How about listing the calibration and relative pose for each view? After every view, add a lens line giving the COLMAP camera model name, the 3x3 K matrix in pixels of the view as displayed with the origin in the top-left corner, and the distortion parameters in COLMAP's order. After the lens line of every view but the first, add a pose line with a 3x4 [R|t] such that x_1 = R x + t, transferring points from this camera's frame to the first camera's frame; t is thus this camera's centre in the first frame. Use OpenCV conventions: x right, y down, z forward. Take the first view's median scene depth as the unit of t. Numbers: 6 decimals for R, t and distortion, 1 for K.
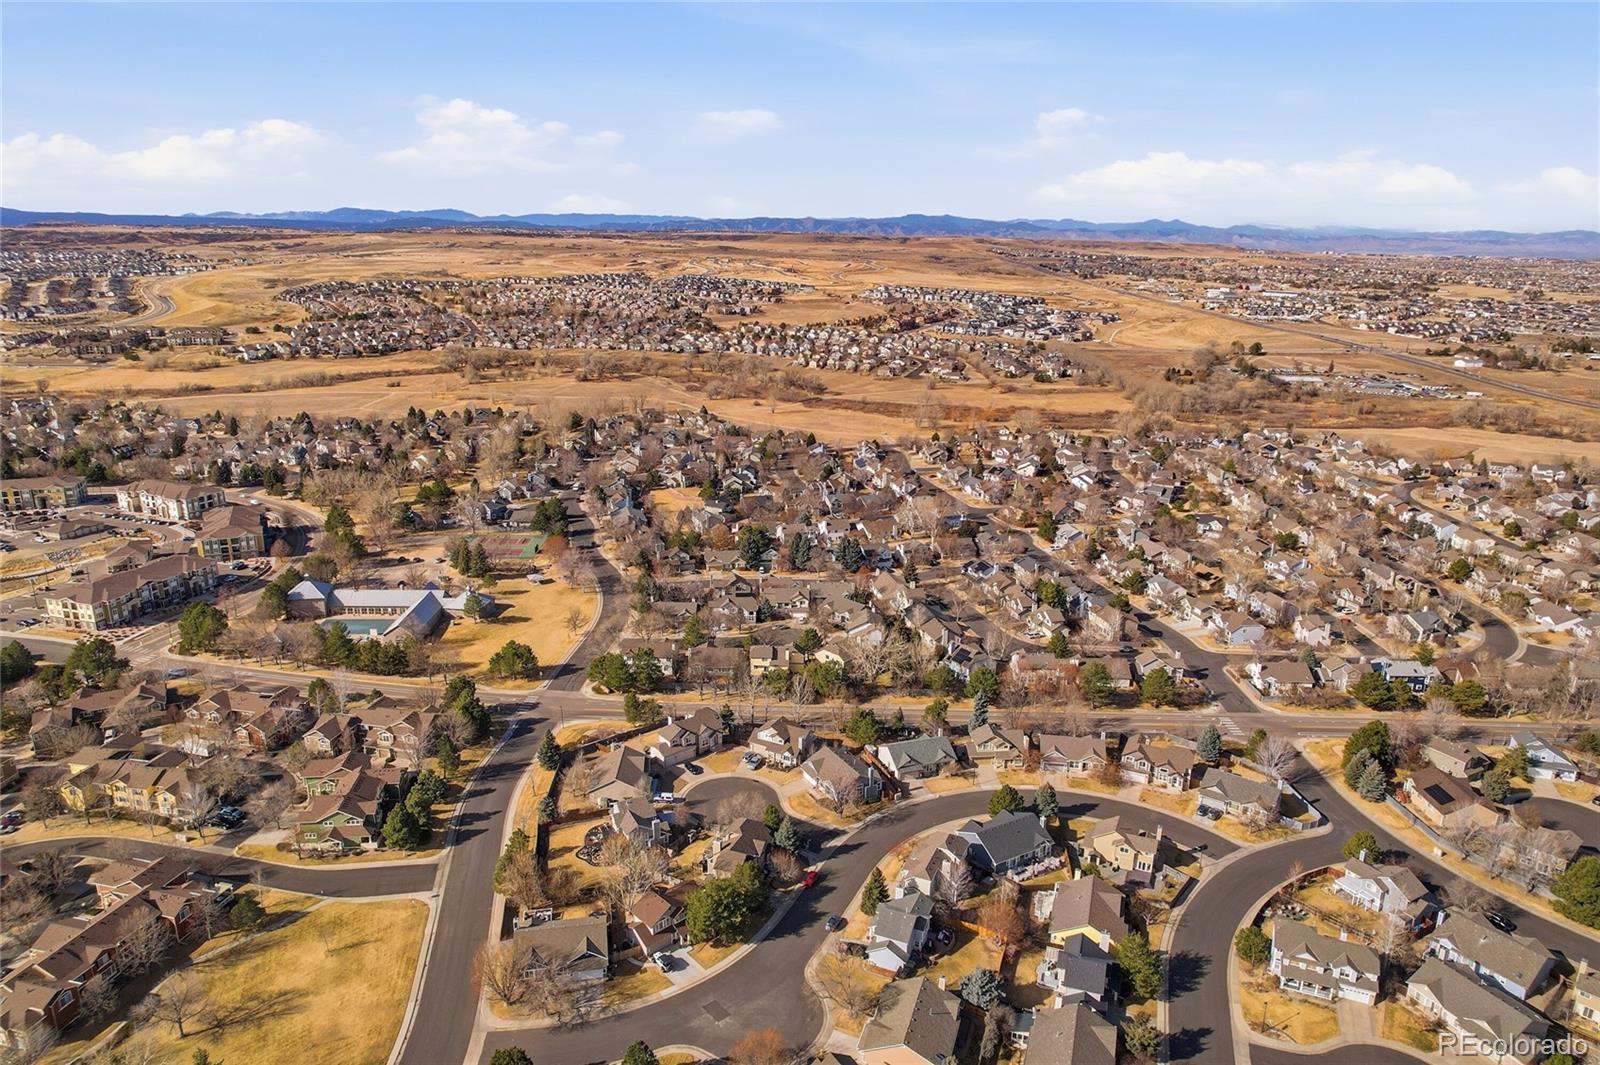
lens RADIAL K [[1022.0, 0, 798.4], [0, 1022.0, 526.3], [0, 0, 1]] dist [-0.077215, 0.067774]
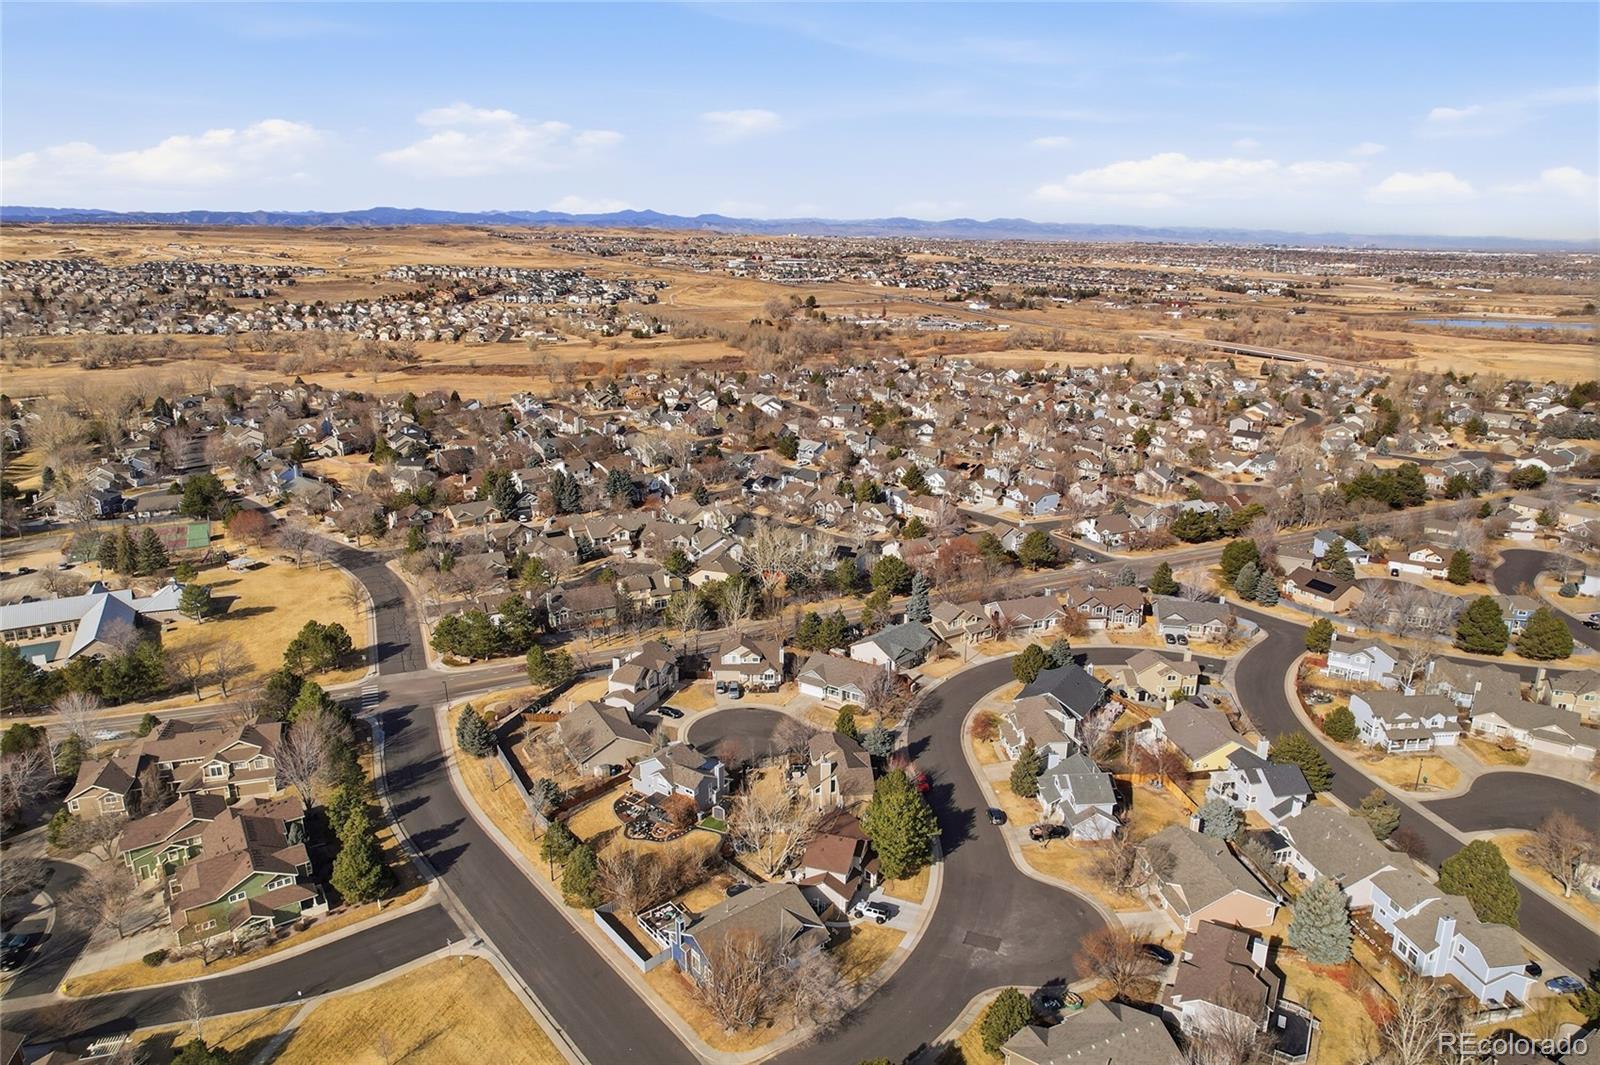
lens RADIAL K [[1022.0, 0, 798.4], [0, 1022.0, 526.3], [0, 0, 1]] dist [-0.077215, 0.067774]
pose [[0.883916, -0.134755, 0.447811, -0.321818], [0.131517, 0.990567, 0.038484, 0.071078], [-0.448772, 0.024878, 0.893300, 0.223208]]
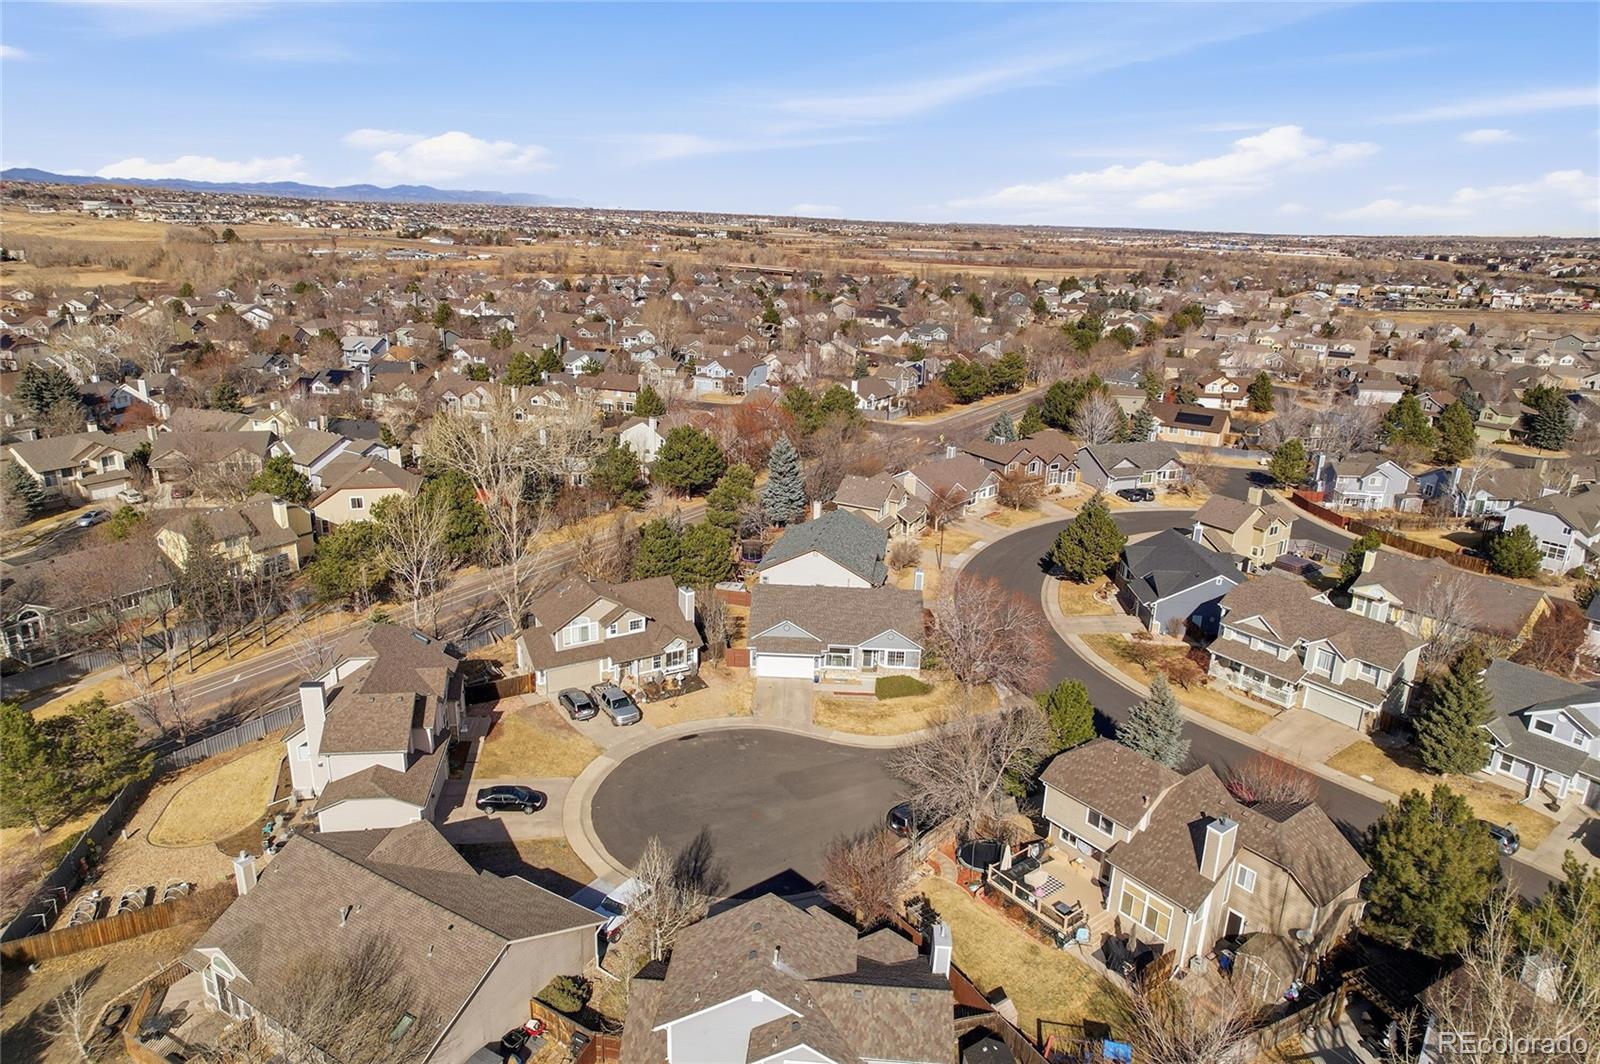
lens RADIAL K [[1022.0, 0, 798.4], [0, 1022.0, 525.8], [0, 0, 1]] dist [-0.077215, 0.067774]
pose [[0.512318, -0.248529, 0.822048, -0.254345], [0.212222, 0.964161, 0.159233, 0.124539], [-0.832161, 0.092879, 0.546701, 0.705660]]
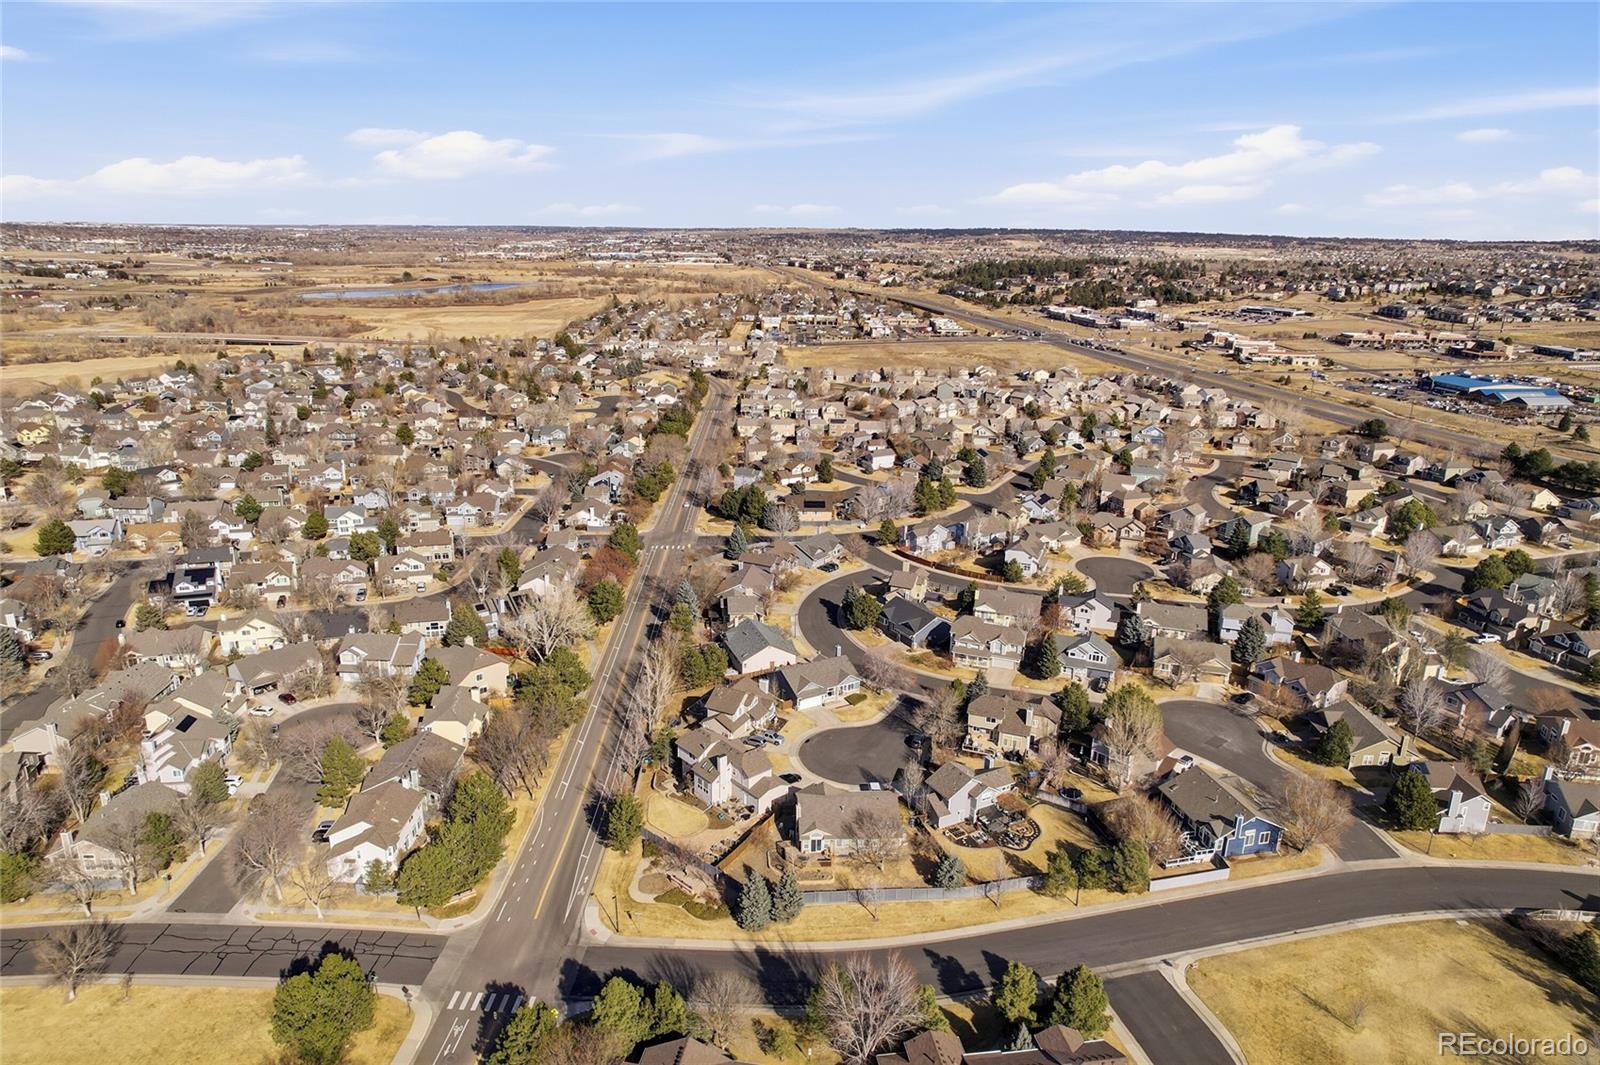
lens RADIAL K [[1022.0, 0, 798.4], [0, 1022.0, 526.3], [0, 0, 1]] dist [-0.077215, 0.067774]
pose [[-0.037379, -0.295663, 0.954561, -0.676146], [0.252661, 0.921395, 0.295284, -0.125495], [-0.966833, 0.252218, 0.040261, 0.843901]]
